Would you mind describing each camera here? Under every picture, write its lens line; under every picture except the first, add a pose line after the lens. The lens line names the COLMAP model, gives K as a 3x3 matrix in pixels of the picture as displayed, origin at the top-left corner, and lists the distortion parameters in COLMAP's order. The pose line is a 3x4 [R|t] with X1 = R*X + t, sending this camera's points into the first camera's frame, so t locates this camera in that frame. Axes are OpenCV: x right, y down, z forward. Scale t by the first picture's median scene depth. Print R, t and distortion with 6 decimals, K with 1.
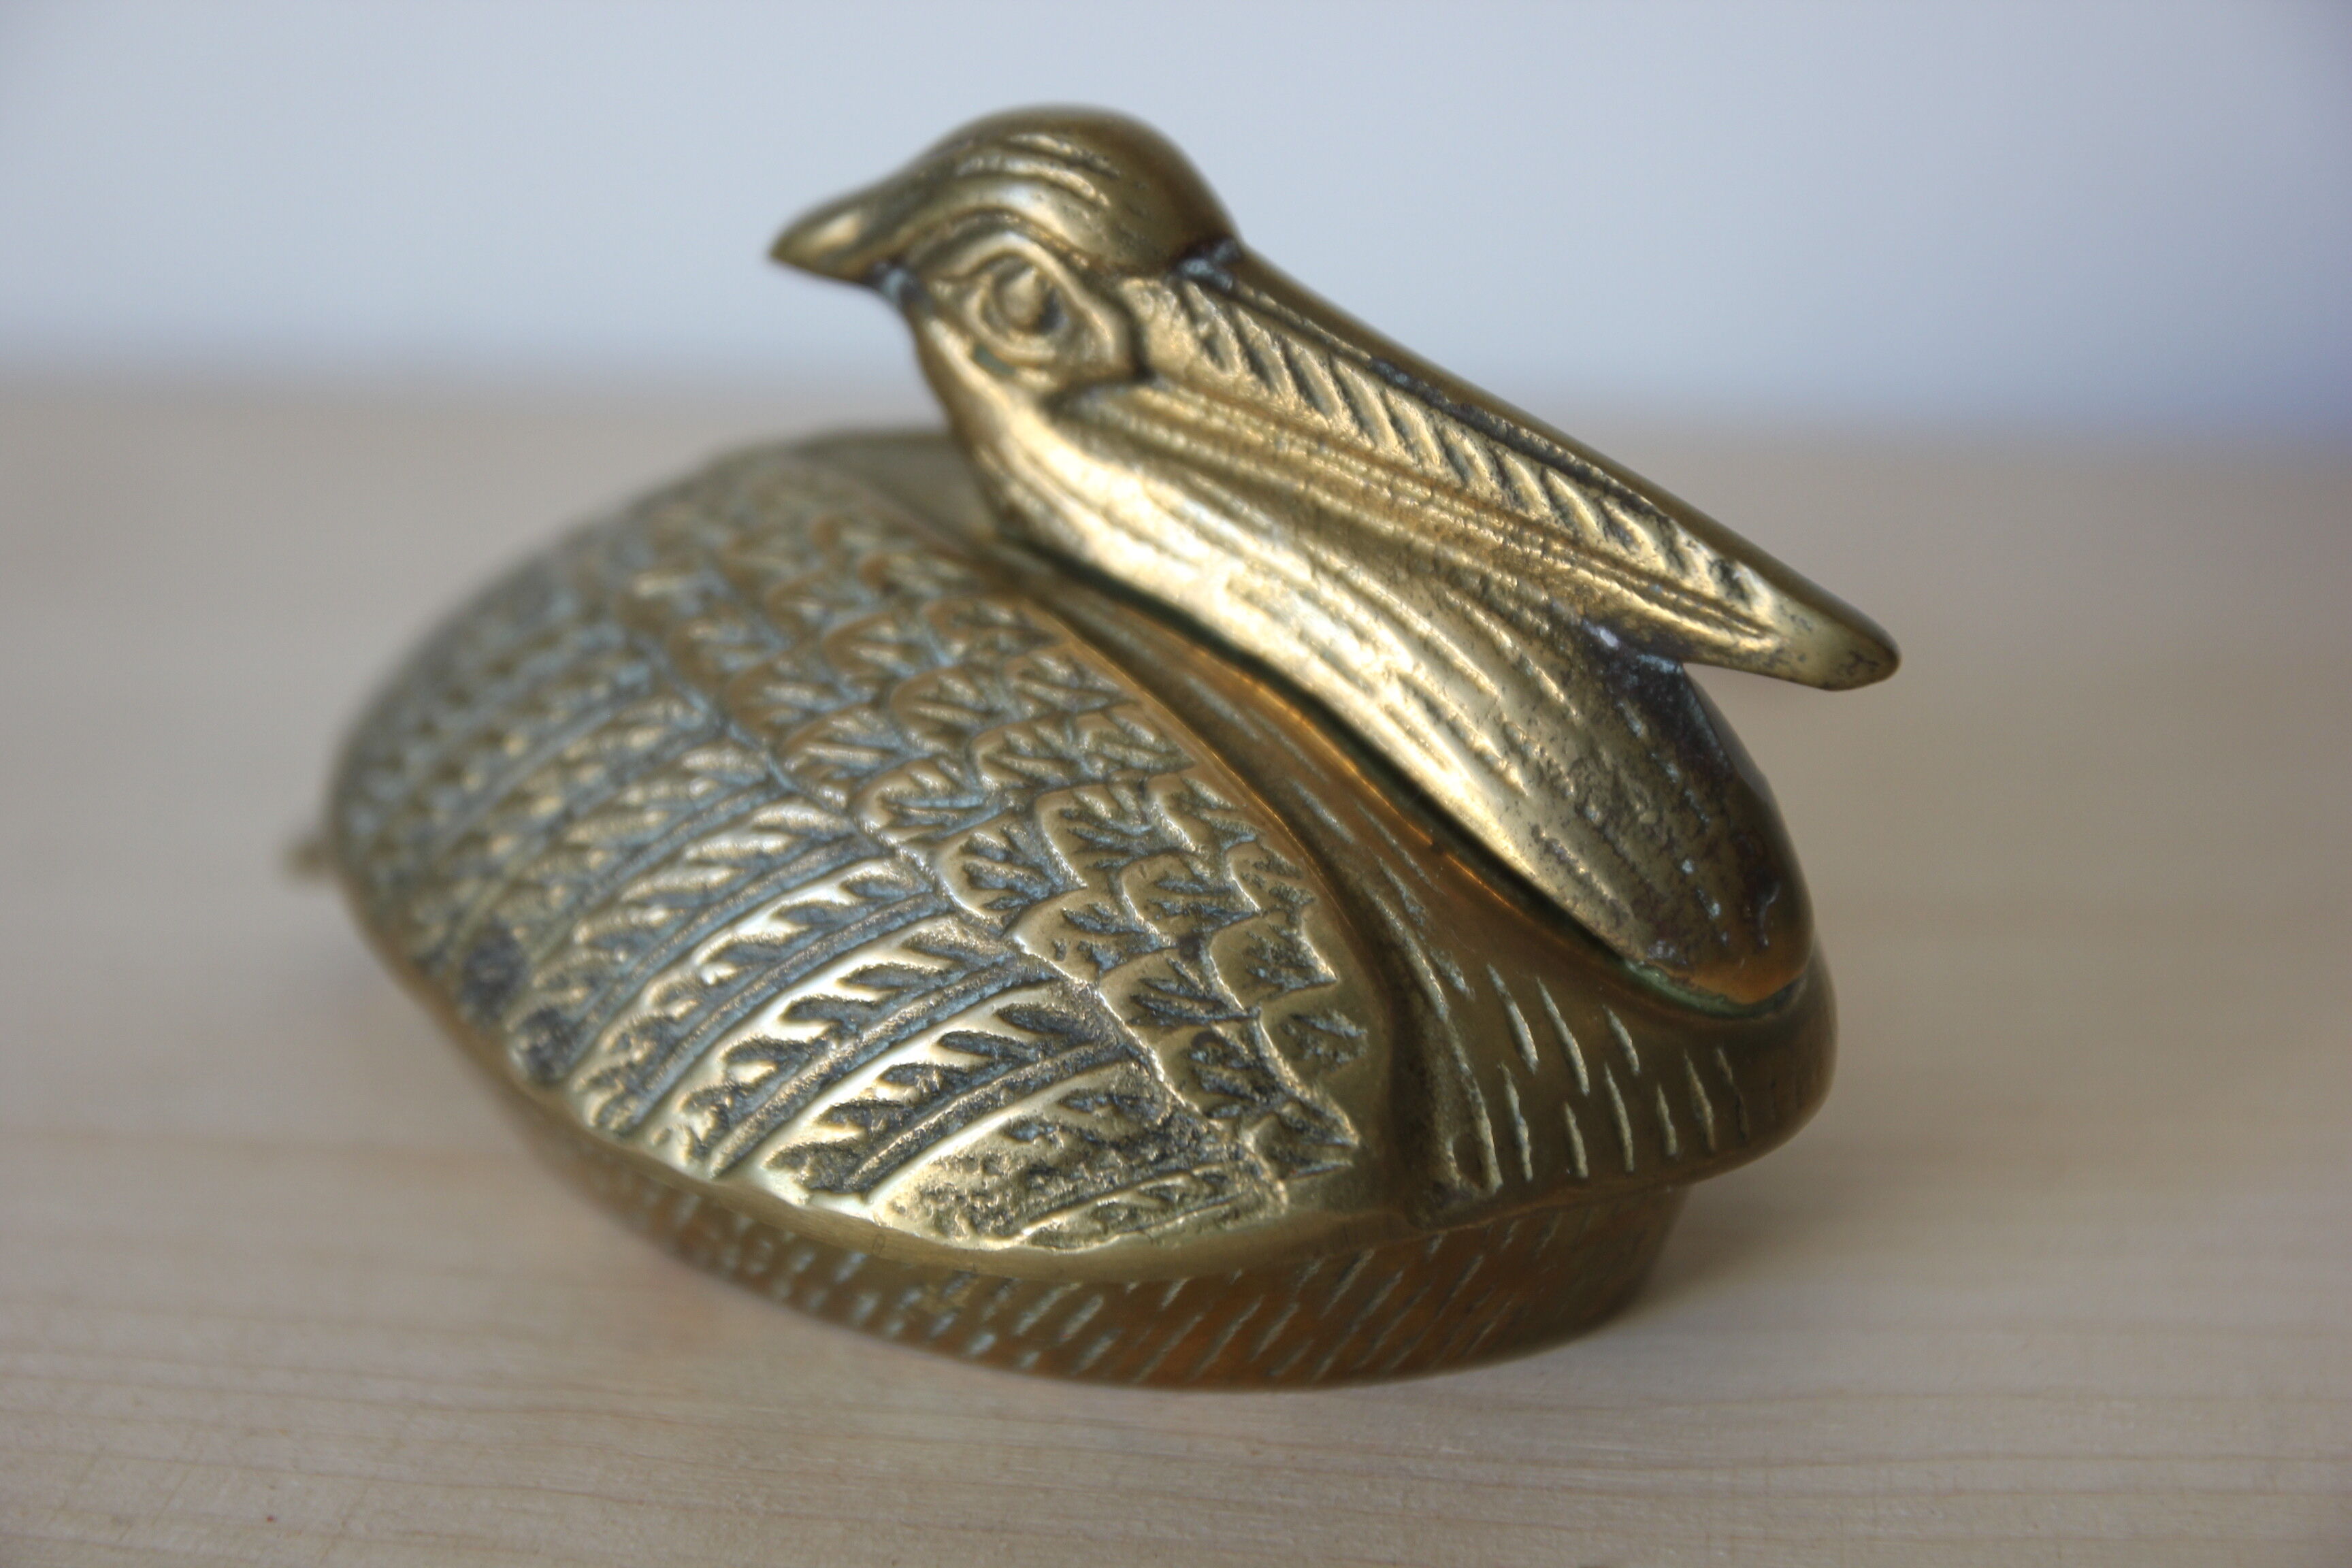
lens RADIAL K [[3179.9, 0, 1187.1], [0, 3179.9, 776.0], [0, 0, 1]] dist [-0.026739, 0.000000]
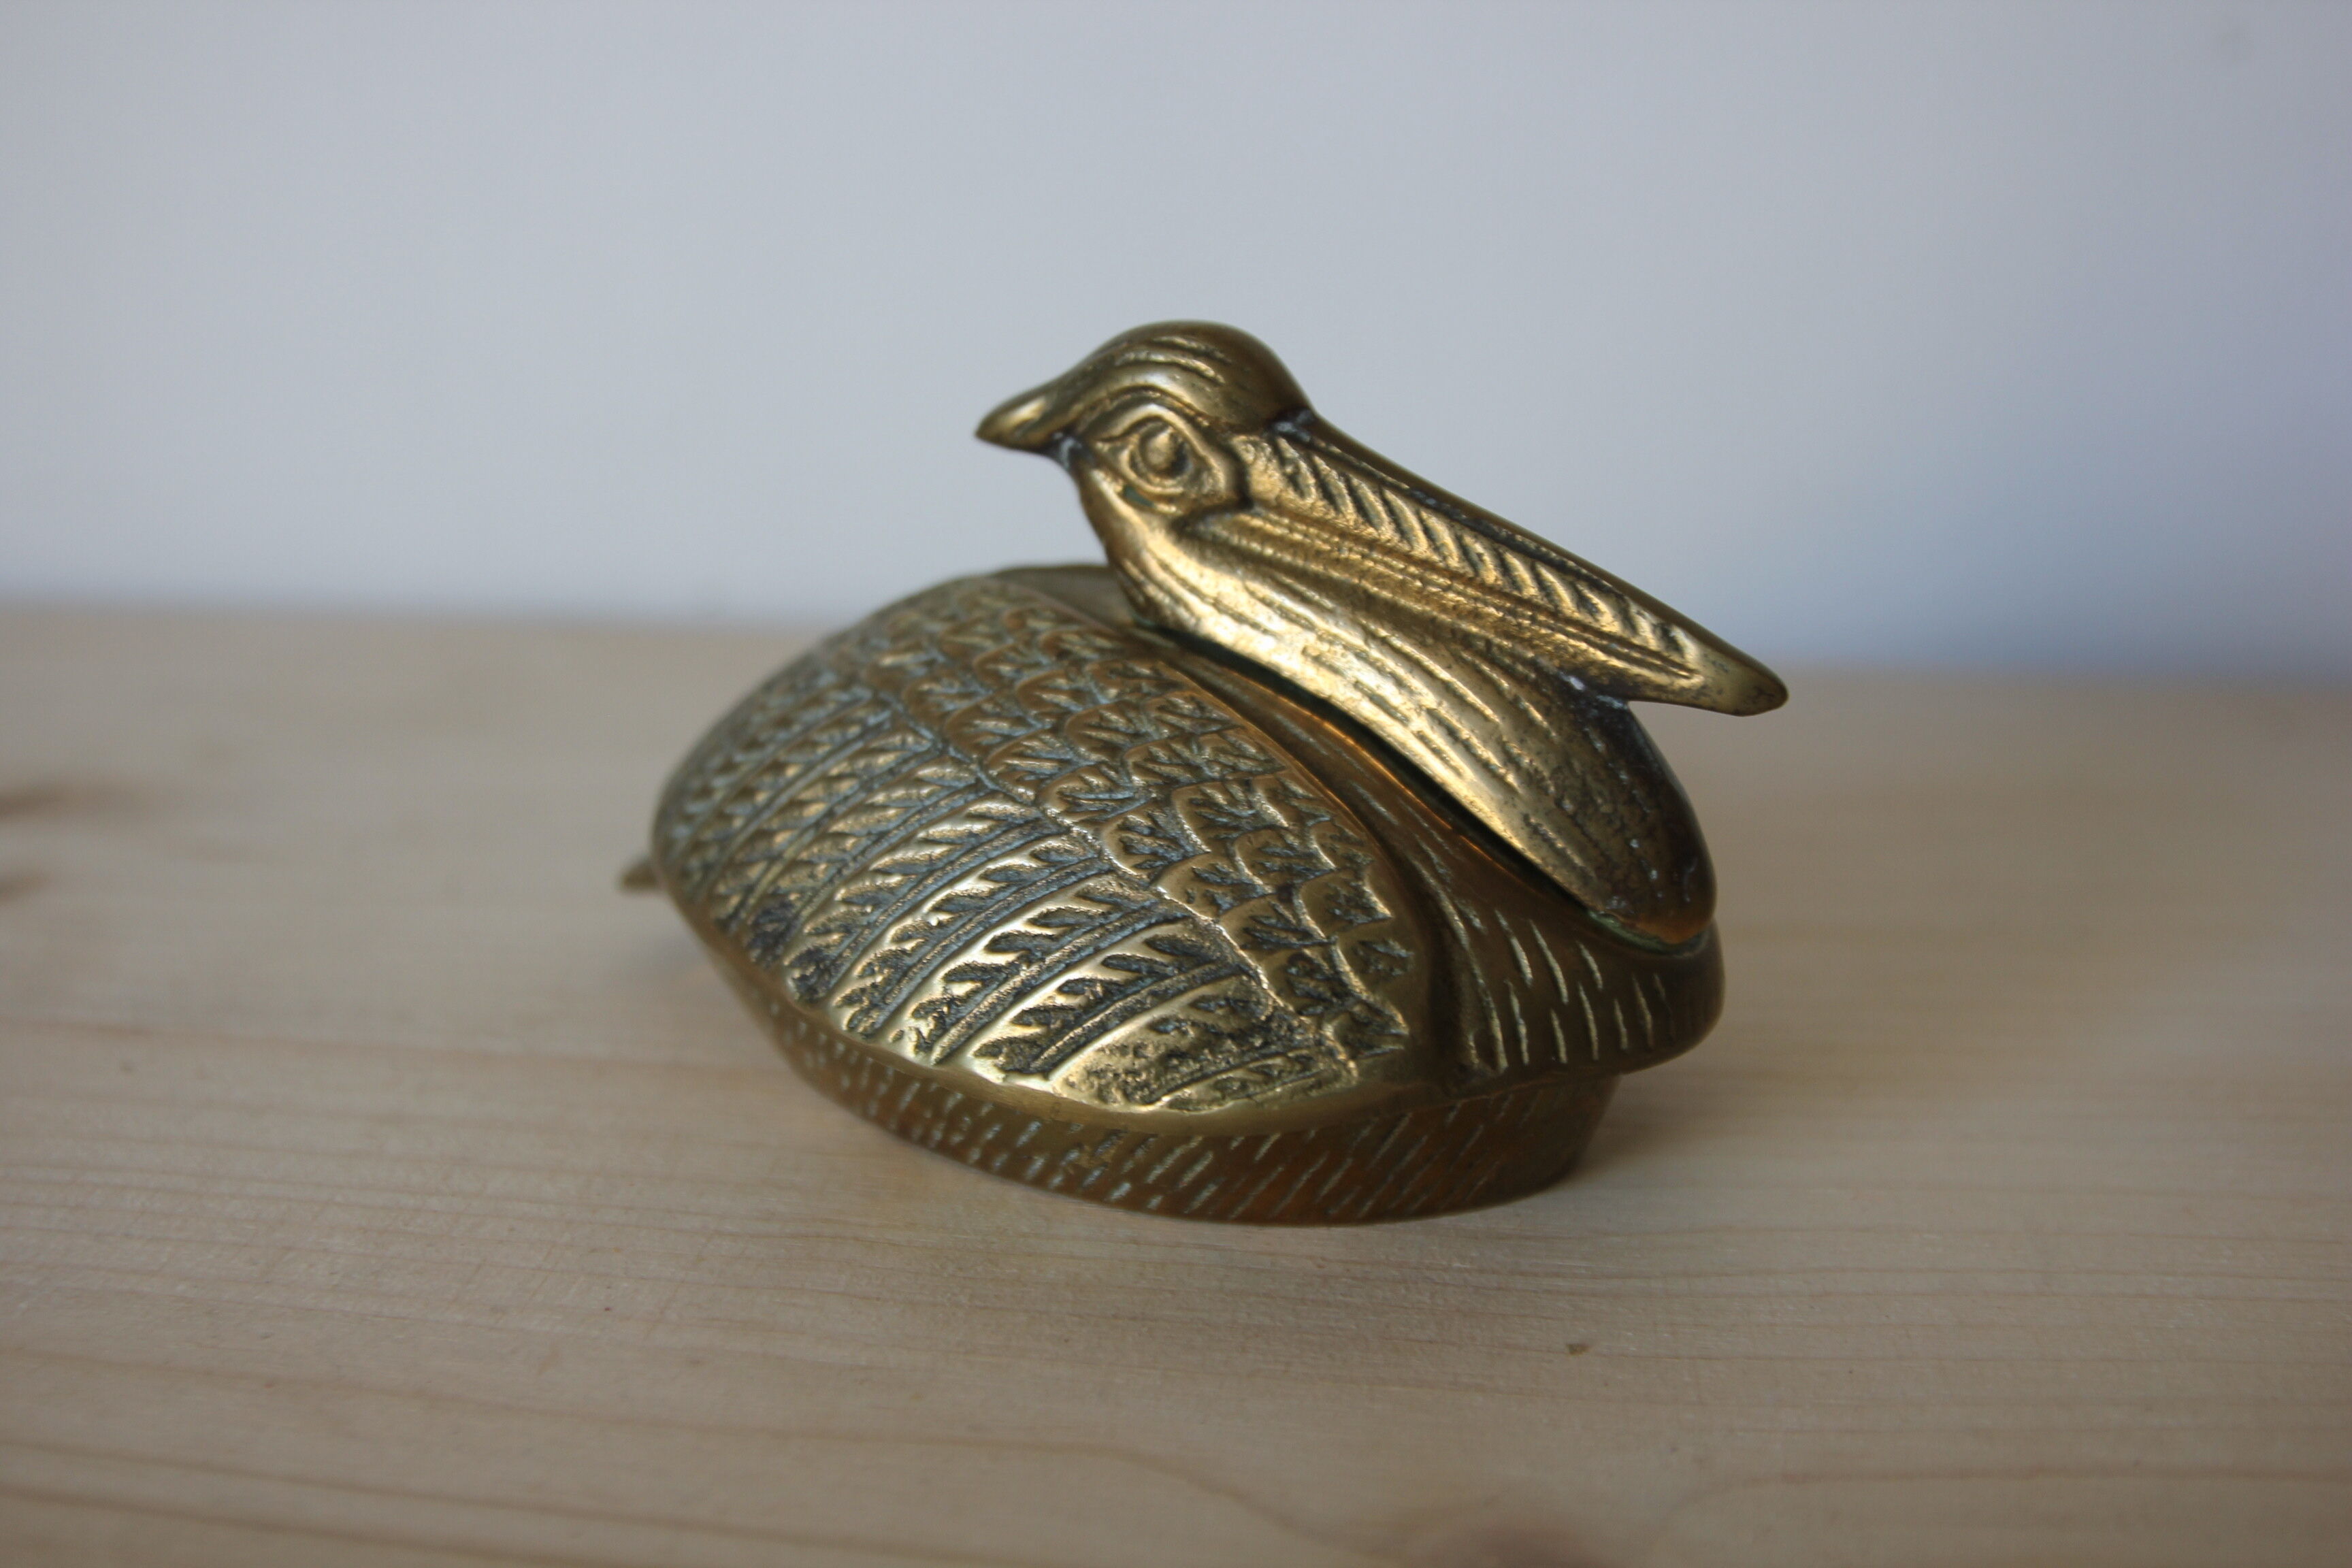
lens RADIAL K [[1878.4, 0, 1194.1], [0, 1878.4, 834.5], [0, 0, 1]] dist [-0.026280, 0.008372]
pose [[0.999545, 0.010887, 0.028121, -0.059902], [-0.009146, 0.998075, -0.061333, 0.075594], [-0.028735, 0.061048, 0.997721, 0.171567]]
